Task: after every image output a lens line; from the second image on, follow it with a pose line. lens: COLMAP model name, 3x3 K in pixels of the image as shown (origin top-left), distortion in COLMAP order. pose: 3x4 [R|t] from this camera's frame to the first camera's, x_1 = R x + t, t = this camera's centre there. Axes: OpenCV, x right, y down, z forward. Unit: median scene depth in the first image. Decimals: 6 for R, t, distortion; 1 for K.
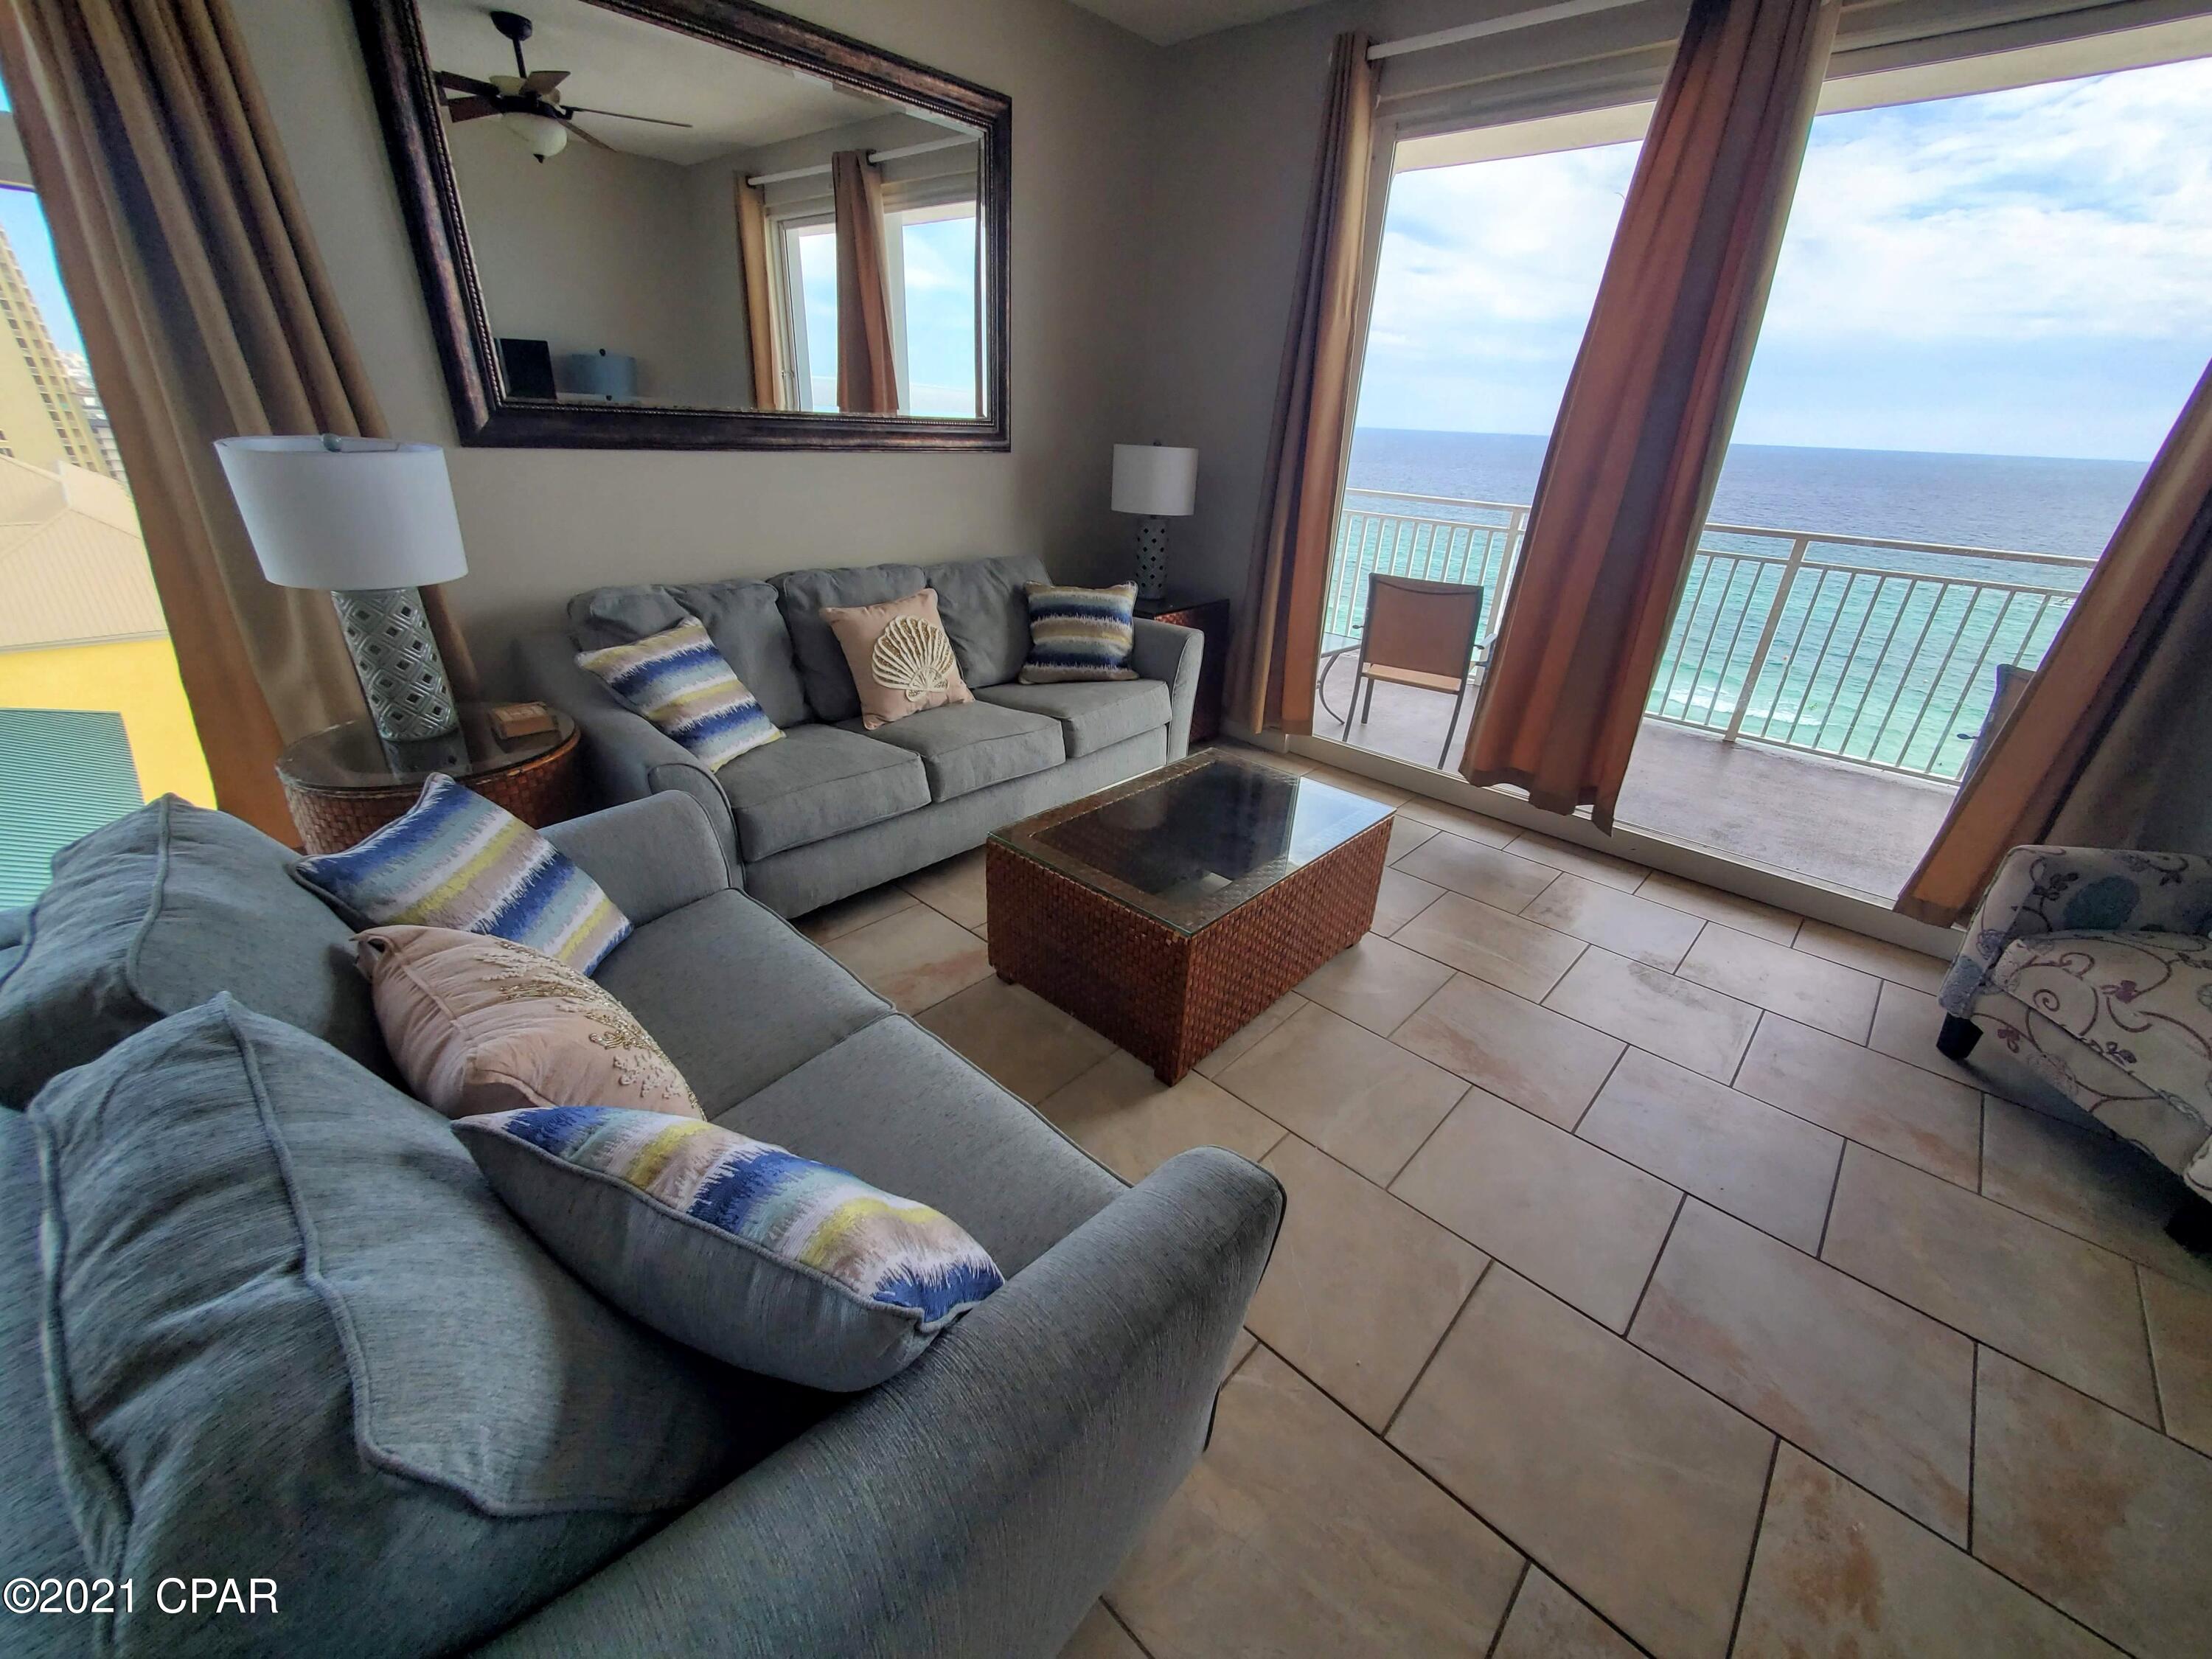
lens RADIAL K [[883.4, 0, 1103.6], [0, 883.4, 825.4], [0, 0, 1]] dist [0.010015, 0.000080]
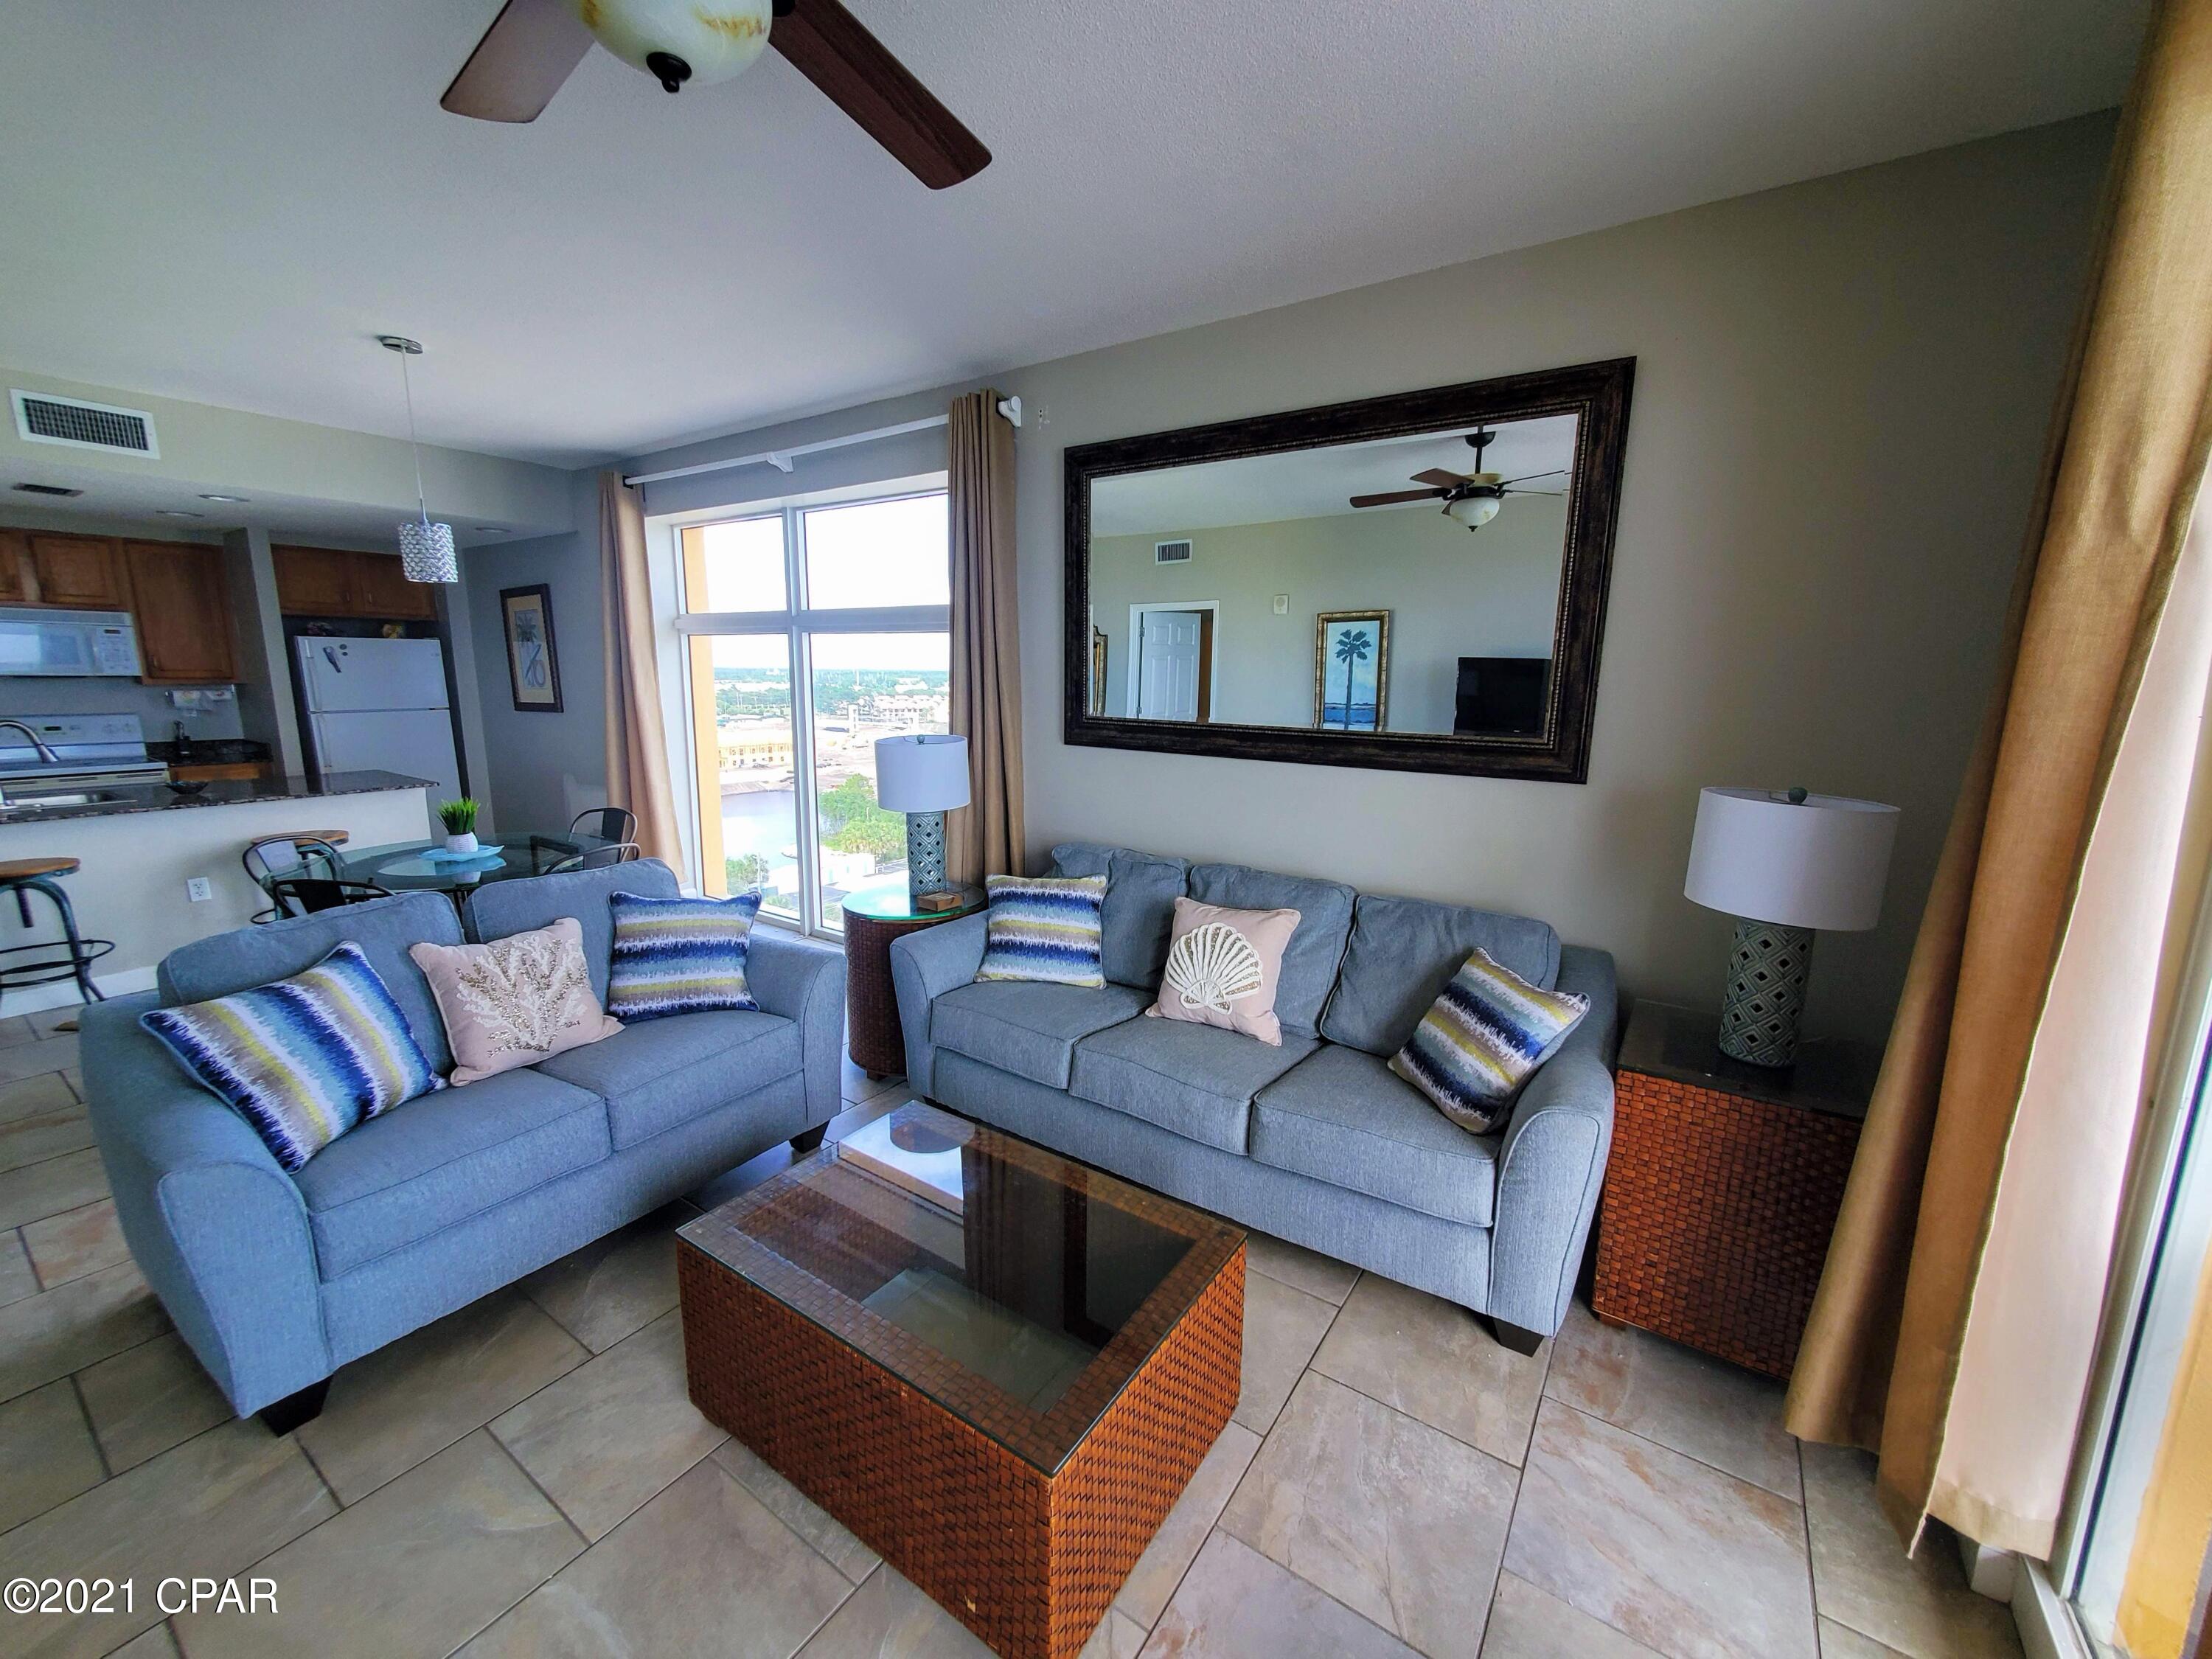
lens RADIAL K [[883.4, 0, 1103.6], [0, 883.4, 825.4], [0, 0, 1]] dist [0.010015, 0.000080]
pose [[0.151150, 0.138053, -0.978823, 0.582155], [-0.423173, 0.903915, 0.062142, -0.290845], [0.893352, 0.404819, 0.195047, 0.560156]]
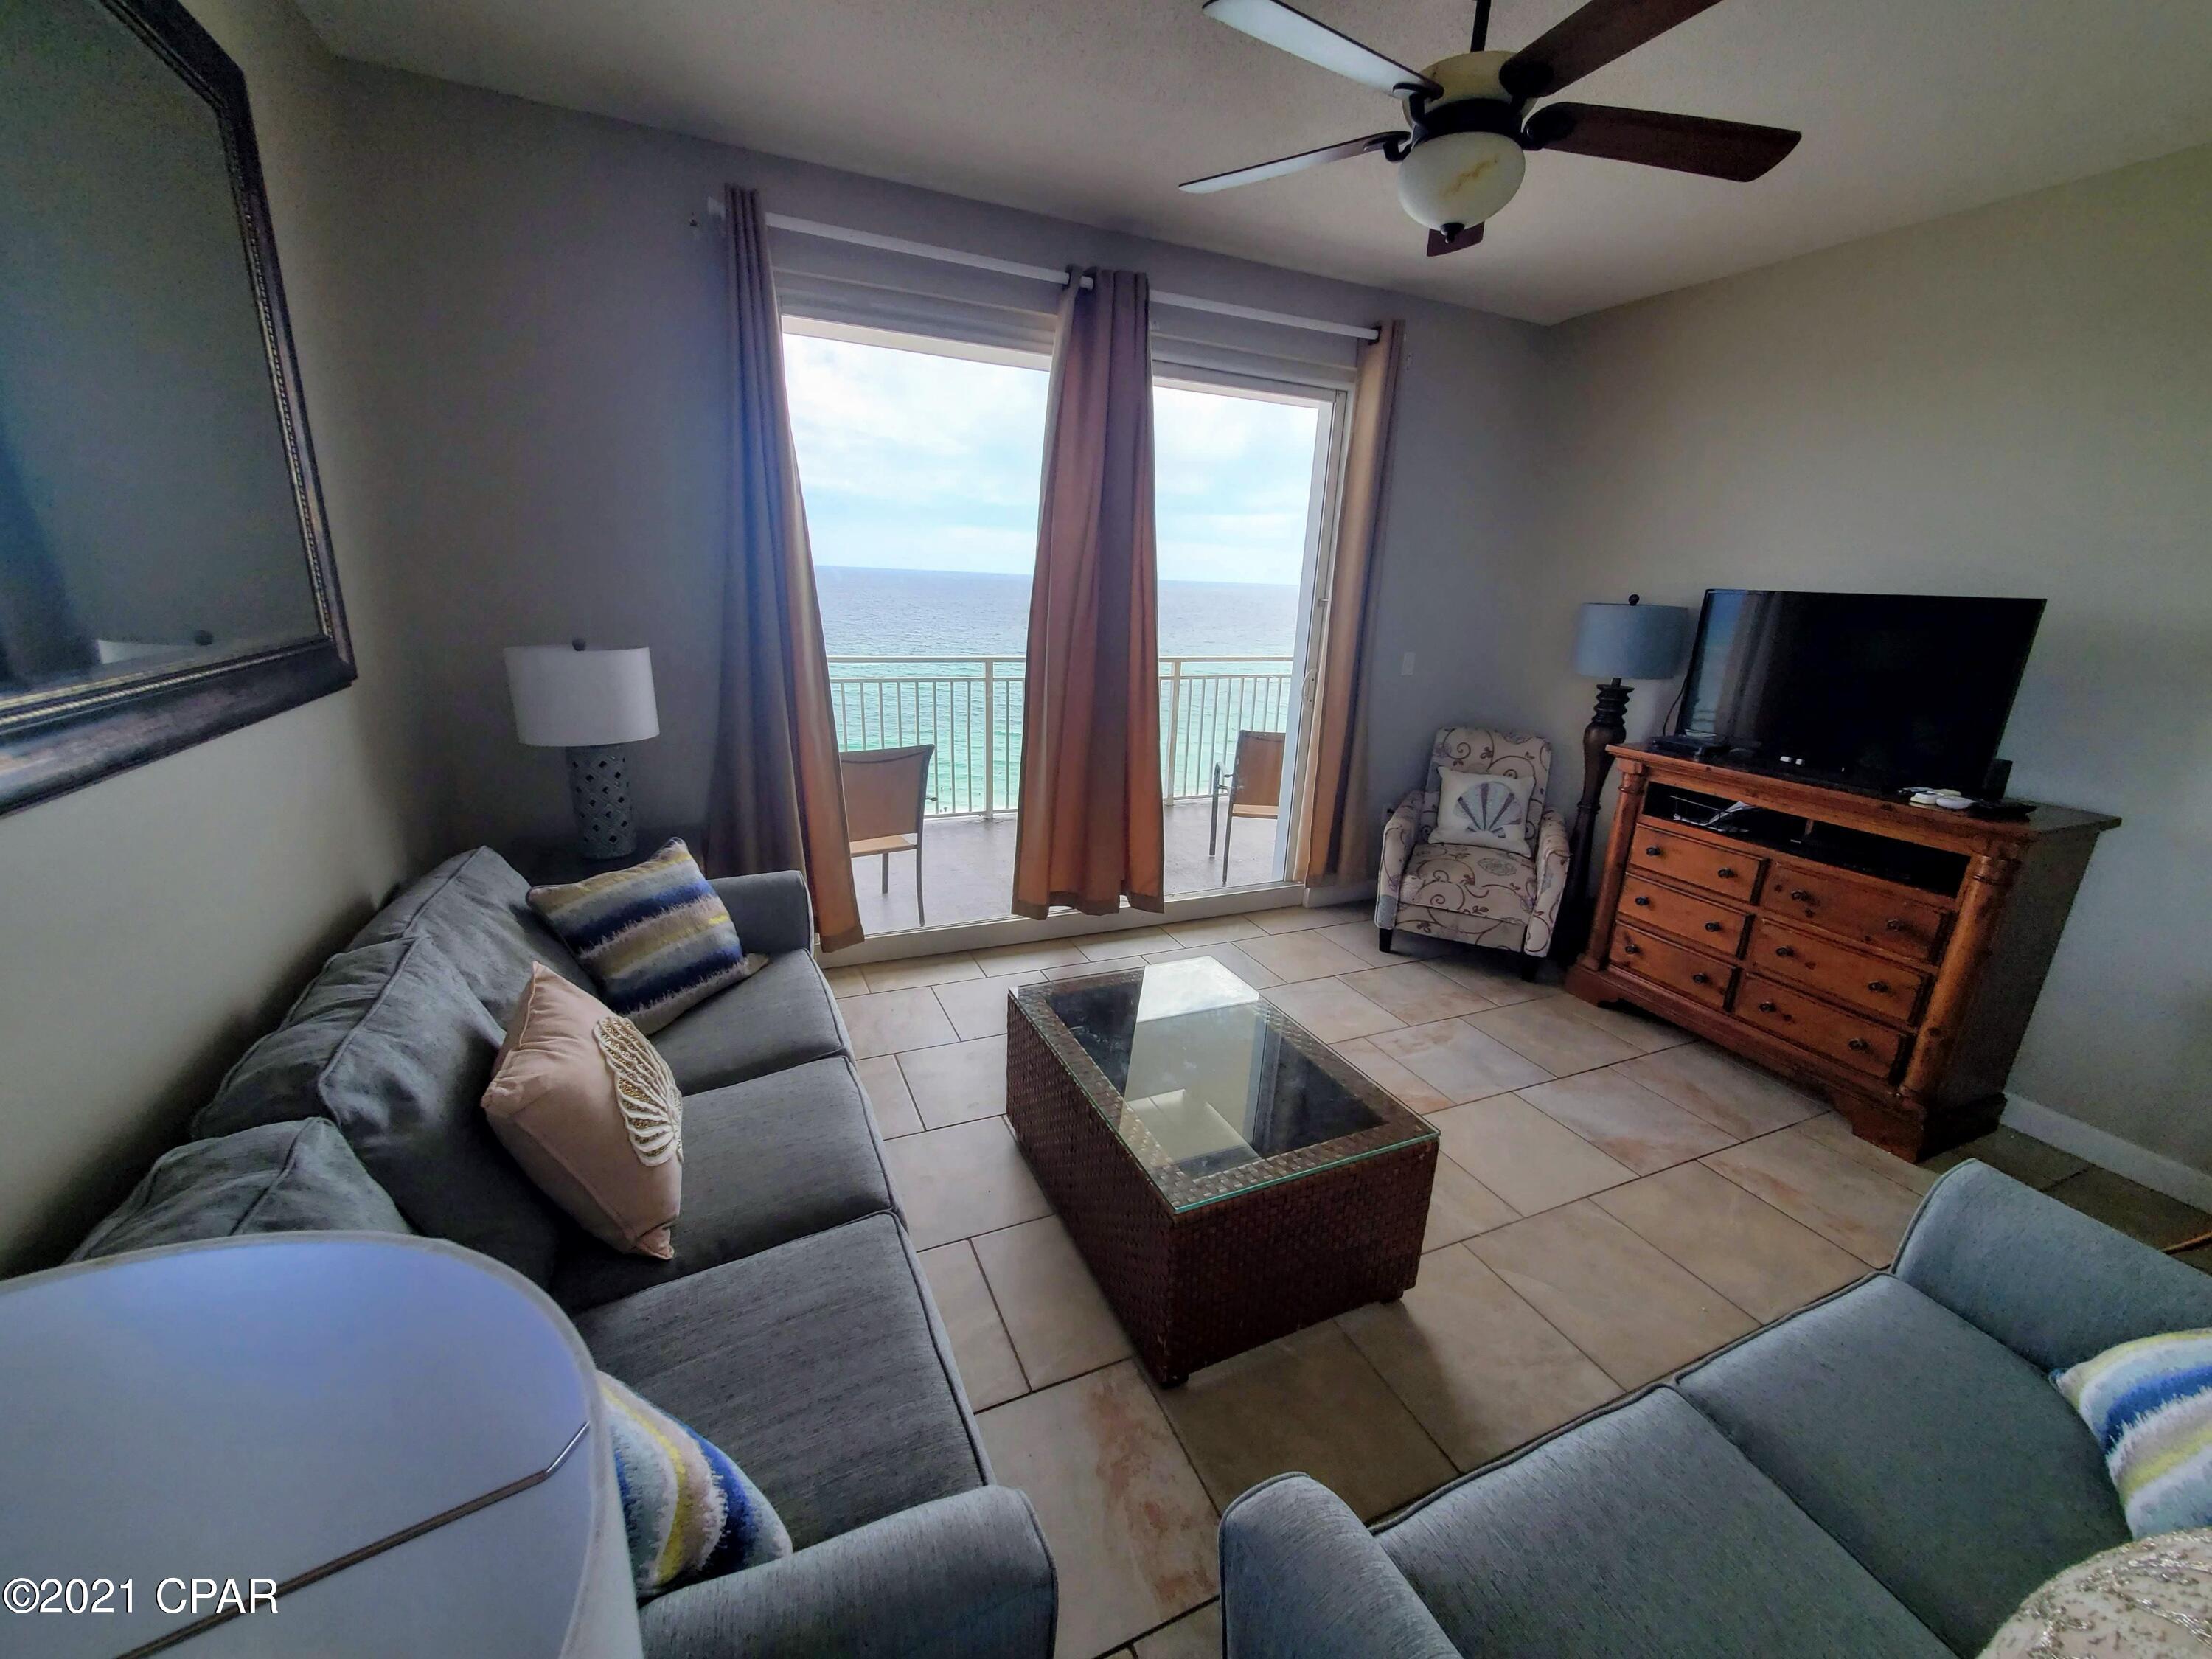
lens RADIAL K [[875.2, 0, 1106.4], [0, 875.2, 837.9], [0, 0, 1]] dist [0.000599, -0.000126]
pose [[0.388470, -0.291742, 0.874058, -0.446418], [0.373041, 0.917142, 0.140326, -0.255118], [-0.842574, 0.271547, 0.465114, 0.414738]]
